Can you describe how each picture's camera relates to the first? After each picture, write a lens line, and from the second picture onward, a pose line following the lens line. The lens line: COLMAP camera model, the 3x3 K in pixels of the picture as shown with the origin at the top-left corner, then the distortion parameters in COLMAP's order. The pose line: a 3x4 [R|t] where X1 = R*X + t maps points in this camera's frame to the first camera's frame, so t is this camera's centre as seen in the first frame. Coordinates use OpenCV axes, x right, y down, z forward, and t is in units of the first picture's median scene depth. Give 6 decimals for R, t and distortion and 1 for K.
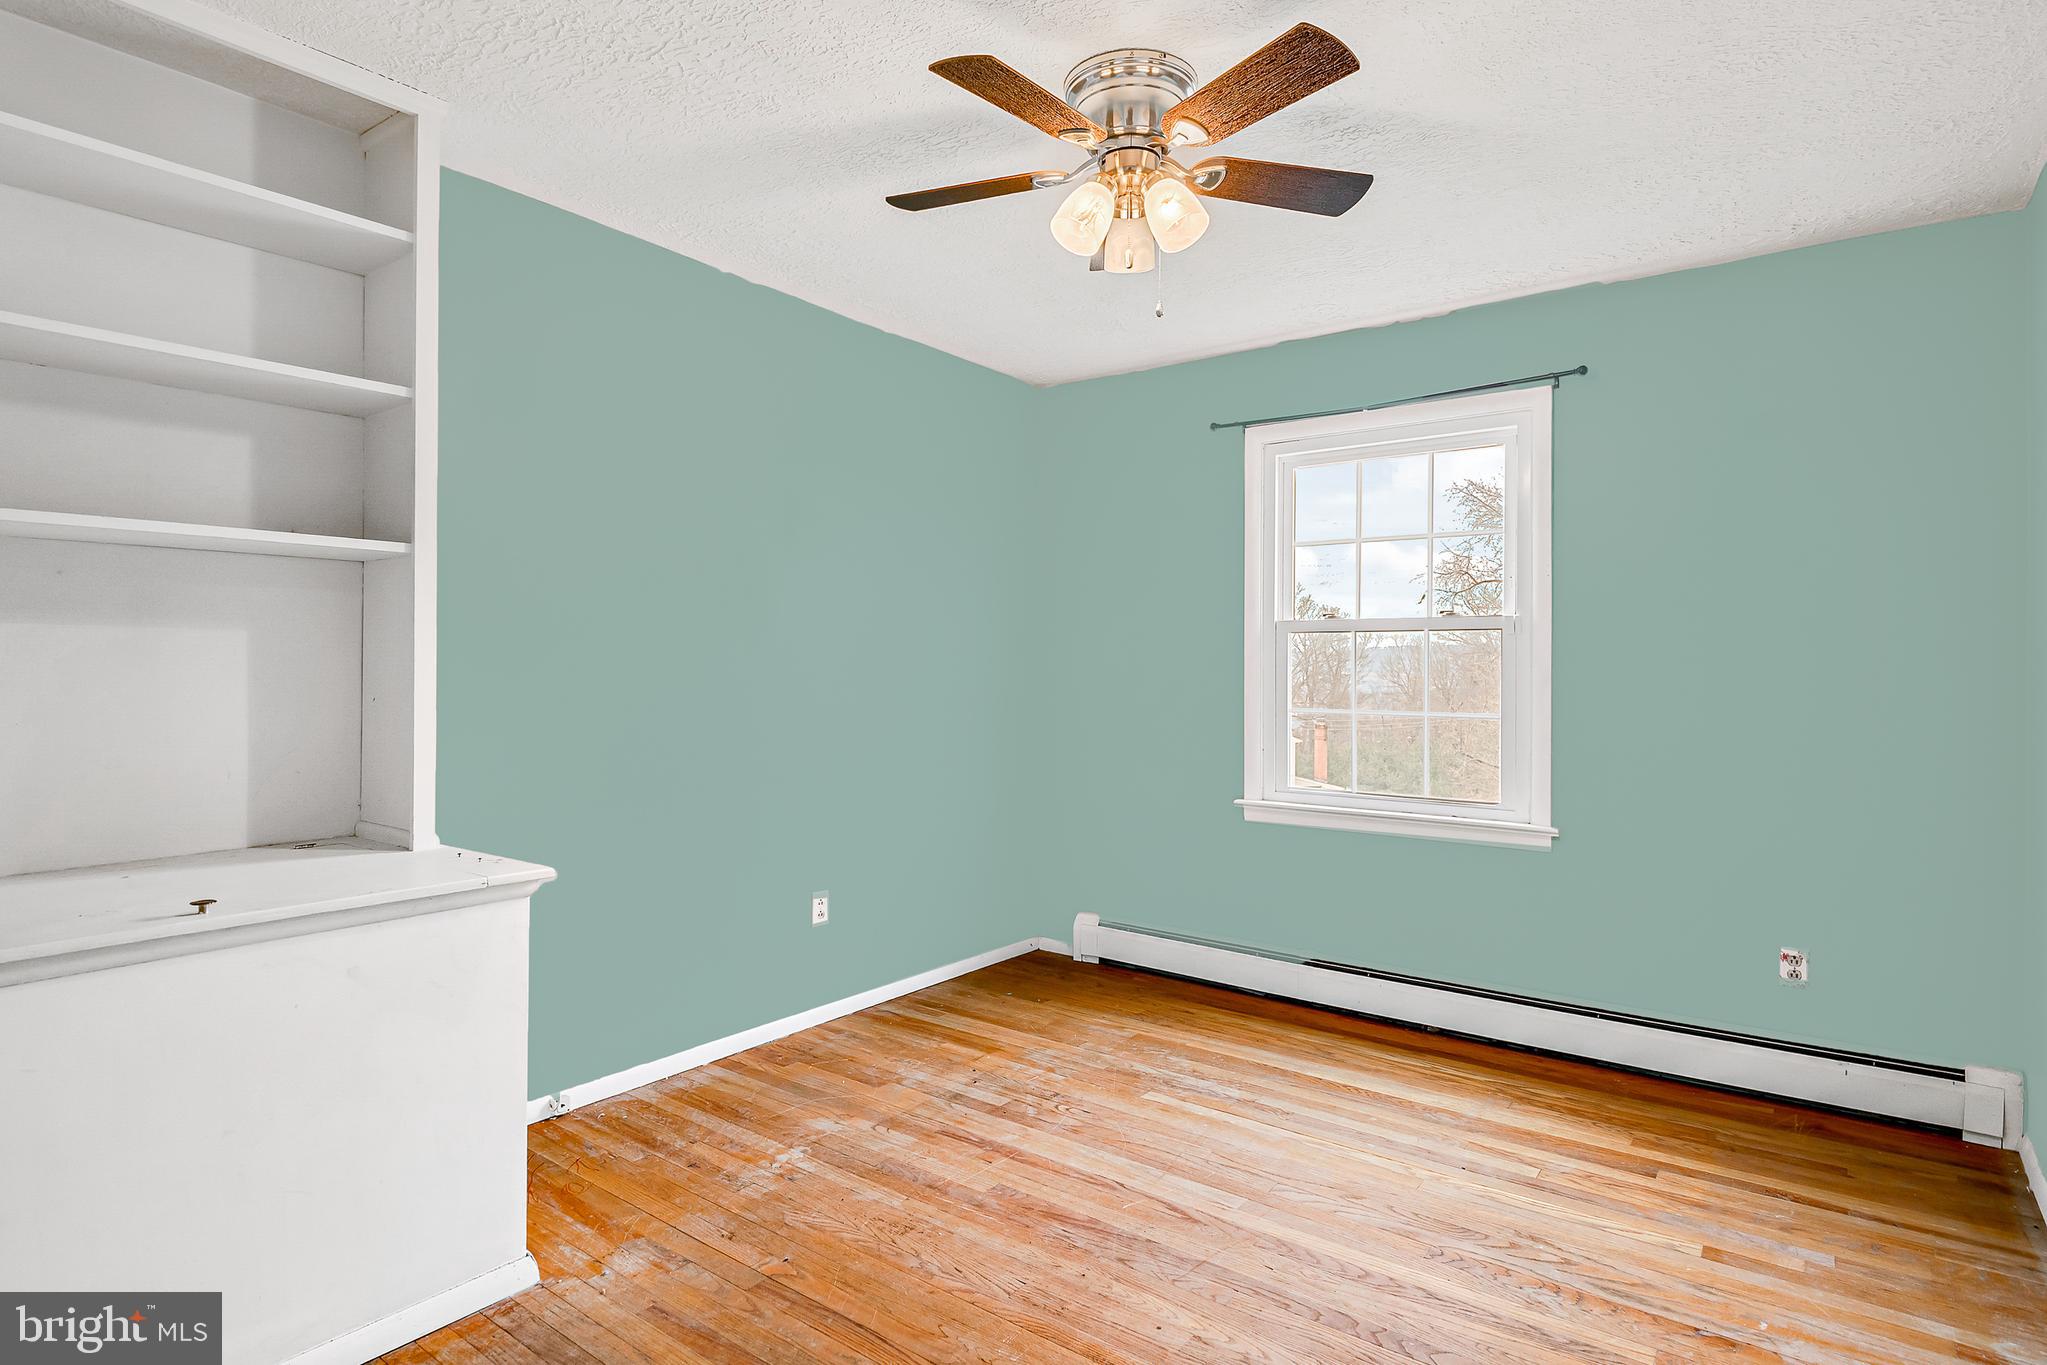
lens RADIAL K [[1044.5, 0, 1020.5], [0, 1044.5, 678.5], [0, 0, 1]] dist [-0.006671, -0.006568]
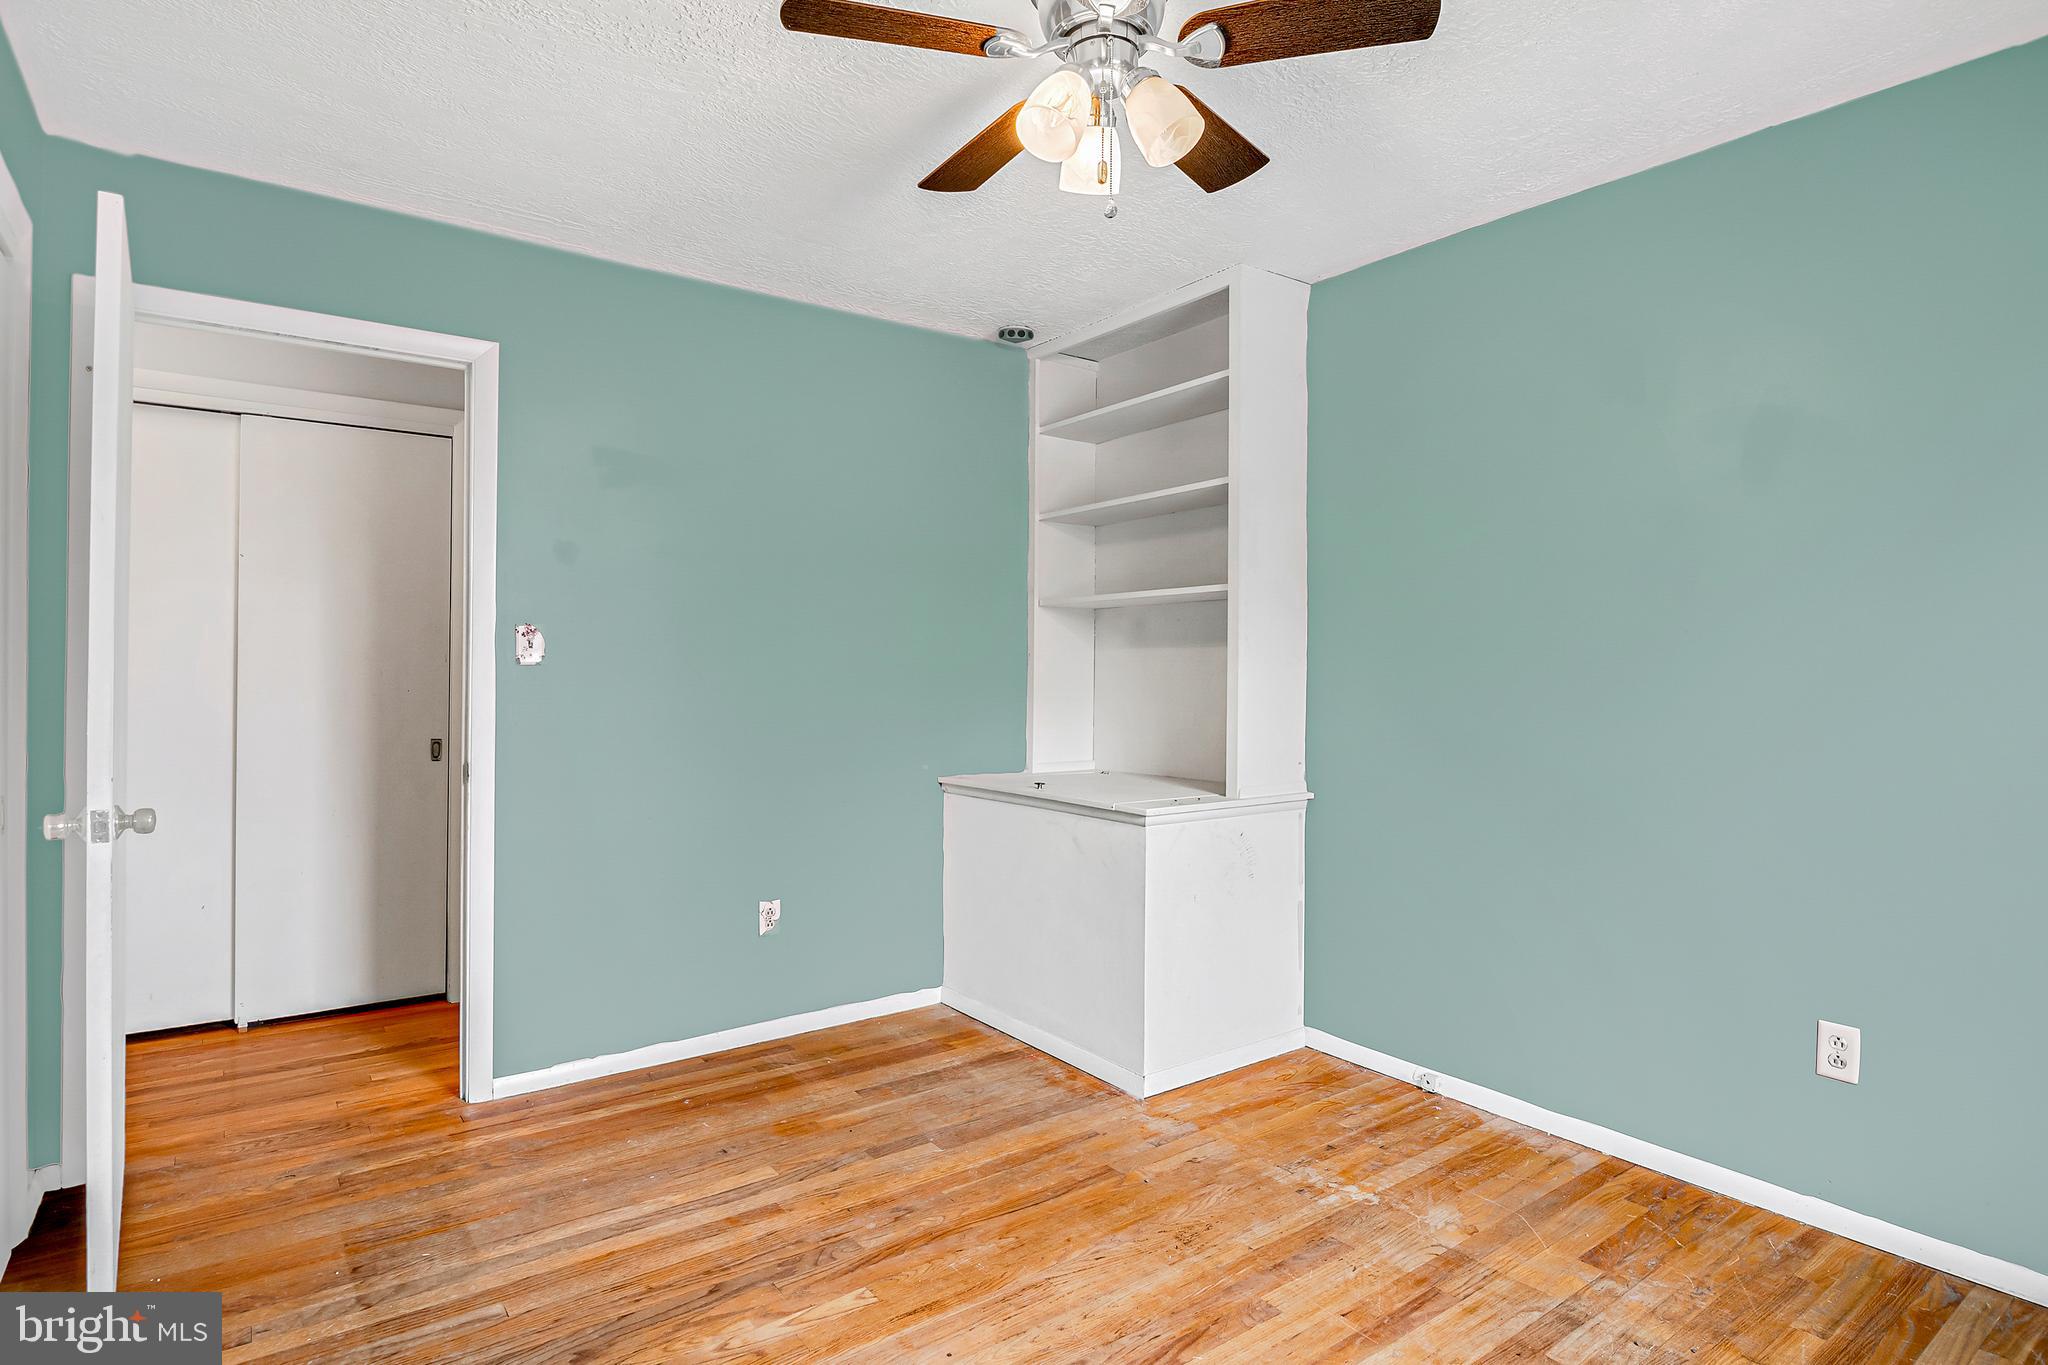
lens RADIAL K [[1045.1, 0, 1015.6], [0, 1045.1, 674.2], [0, 0, 1]] dist [-0.006671, -0.006568]
pose [[-0.282031, -0.004458, -0.959395, 0.718409], [-0.012527, 0.999921, -0.000964, 0.001610], [0.959323, 0.011747, -0.282065, 0.919357]]
